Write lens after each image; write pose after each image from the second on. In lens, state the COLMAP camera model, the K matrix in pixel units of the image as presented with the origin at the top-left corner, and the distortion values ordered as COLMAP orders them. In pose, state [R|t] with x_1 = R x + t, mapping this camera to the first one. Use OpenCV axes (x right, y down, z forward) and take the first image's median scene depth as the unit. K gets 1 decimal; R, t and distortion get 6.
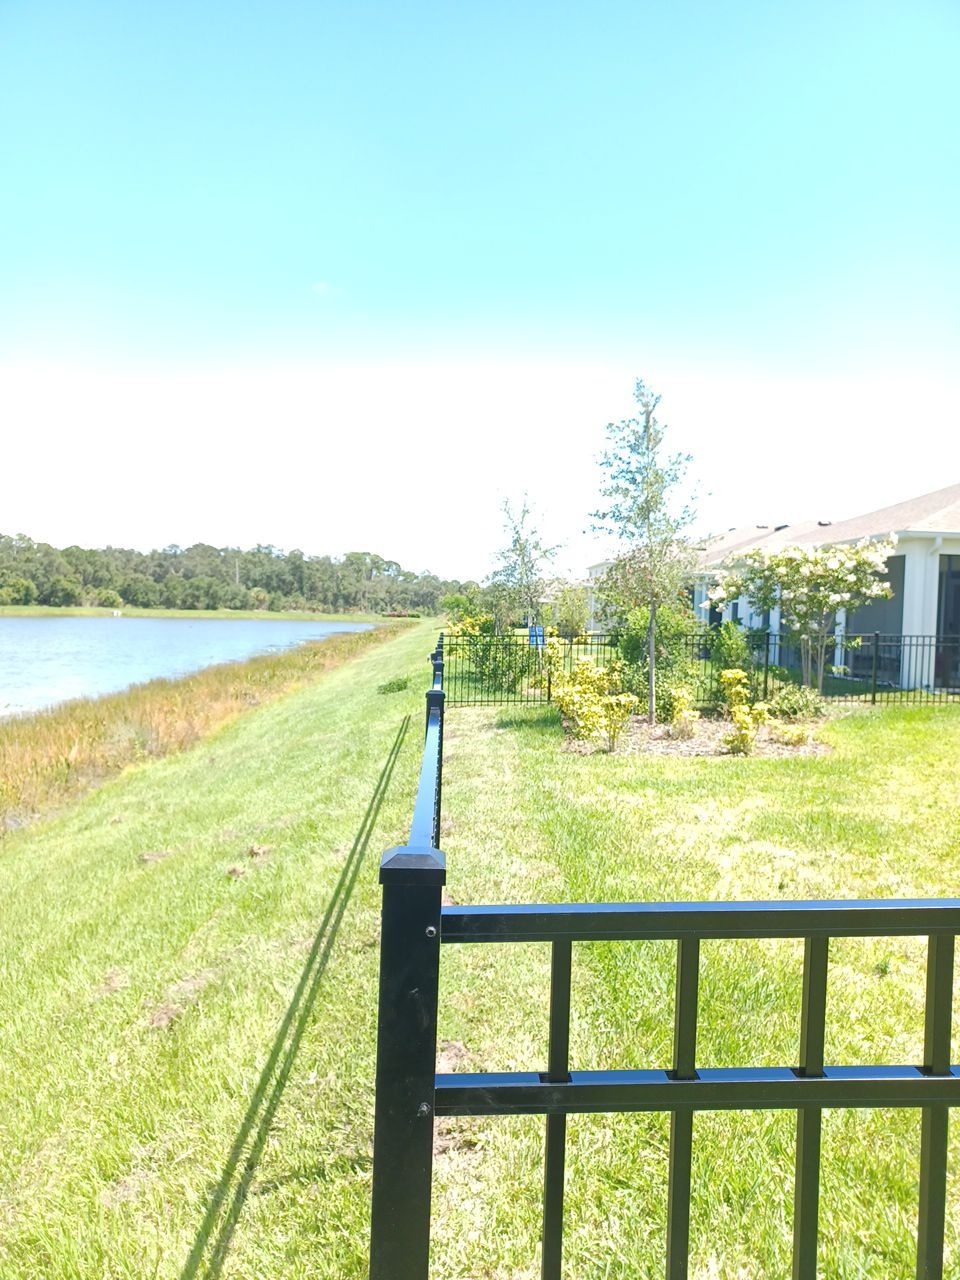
lens RADIAL K [[923.0, 0, 477.4], [0, 923.0, 648.7], [0, 0, 1]] dist [0.056693, -0.008297]
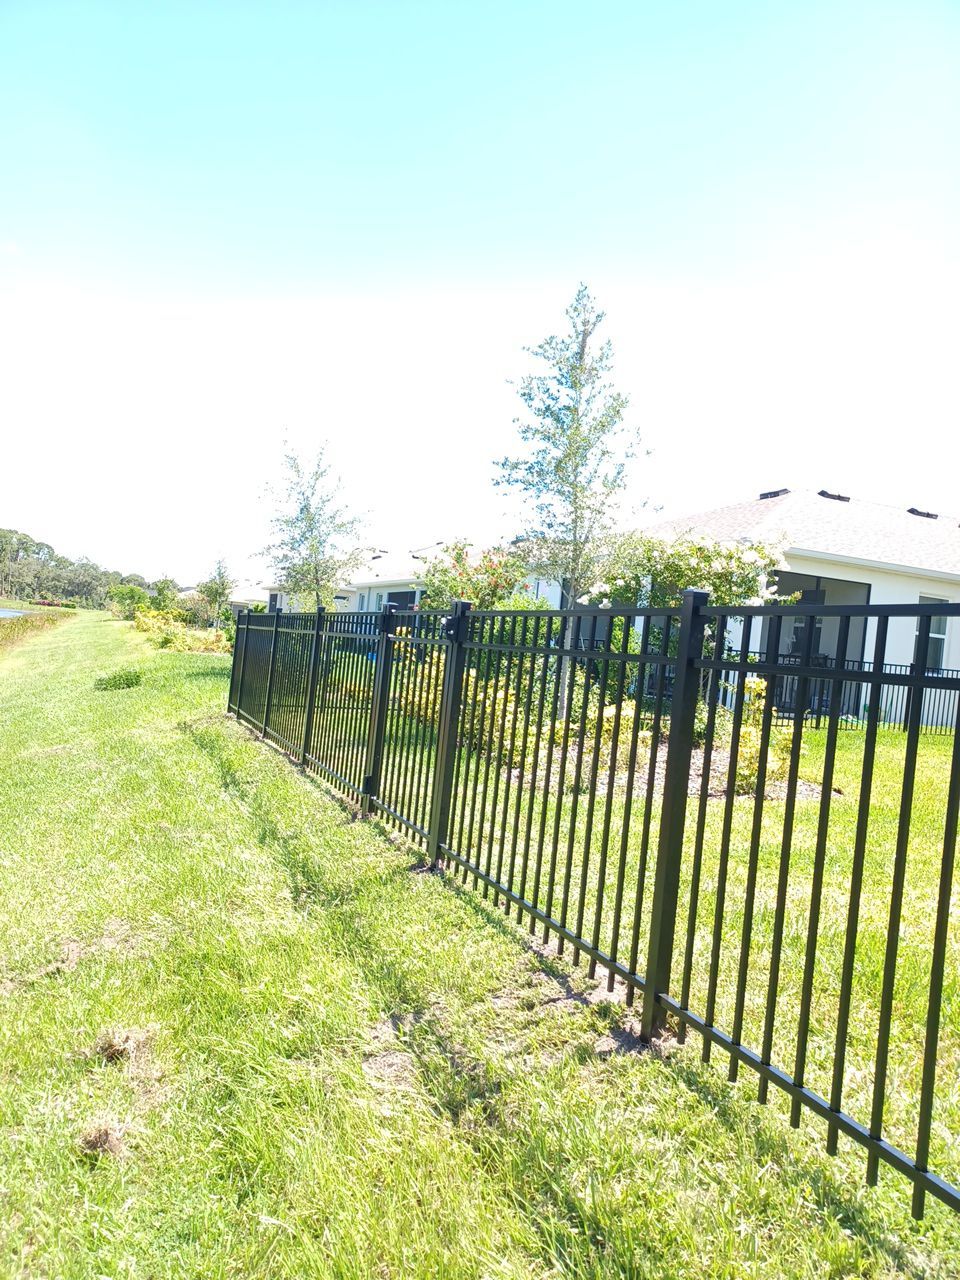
lens RADIAL K [[923.0, 0, 477.4], [0, 923.0, 648.7], [0, 0, 1]] dist [0.056693, -0.008297]
pose [[0.938063, 0.061345, 0.340990, -0.138641], [-0.058405, 0.998114, -0.018893, 0.020442], [-0.341506, -0.002193, 0.939877, 0.310144]]
